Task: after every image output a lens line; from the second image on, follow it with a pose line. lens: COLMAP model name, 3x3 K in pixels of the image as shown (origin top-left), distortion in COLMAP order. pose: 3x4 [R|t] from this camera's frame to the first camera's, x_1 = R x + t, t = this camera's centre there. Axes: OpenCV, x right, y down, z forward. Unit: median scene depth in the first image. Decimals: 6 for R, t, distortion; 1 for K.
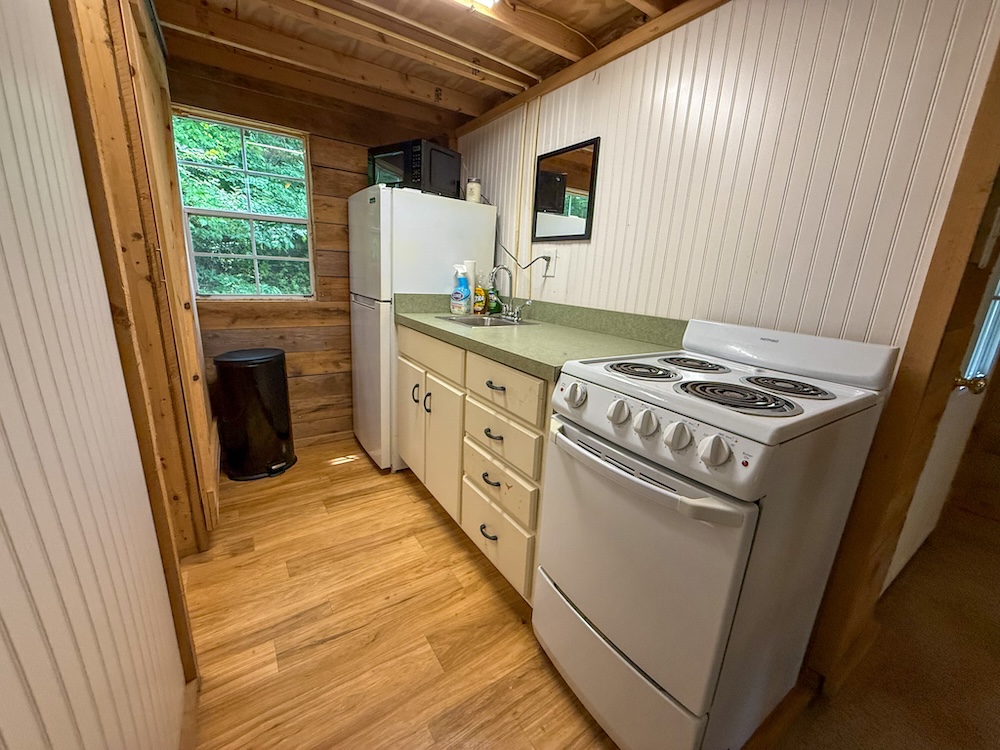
lens RADIAL K [[399.7, 0, 499.6], [0, 399.7, 378.8], [0, 0, 1]] dist [0.002453, 0.000084]
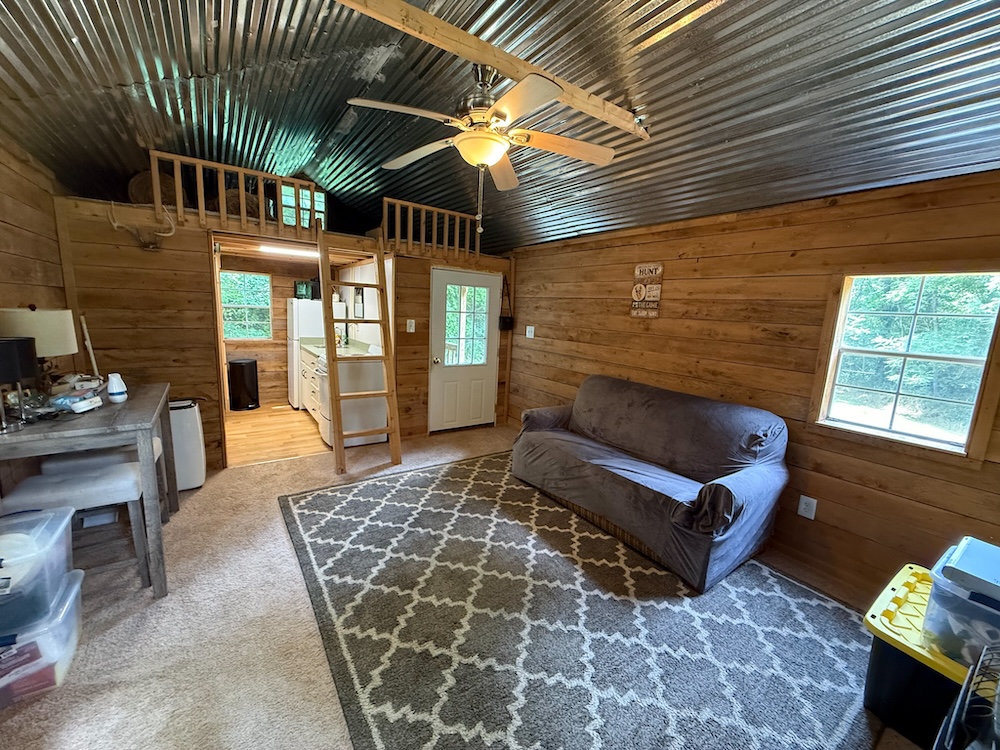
lens RADIAL K [[399.7, 0, 500.4], [0, 399.7, 373.4], [0, 0, 1]] dist [0.002453, 0.000084]
pose [[0.999633, -0.005442, 0.026550, 0.827155], [0.008221, 0.994361, -0.105727, 0.263500], [-0.025825, 0.105907, 0.994041, -1.369021]]
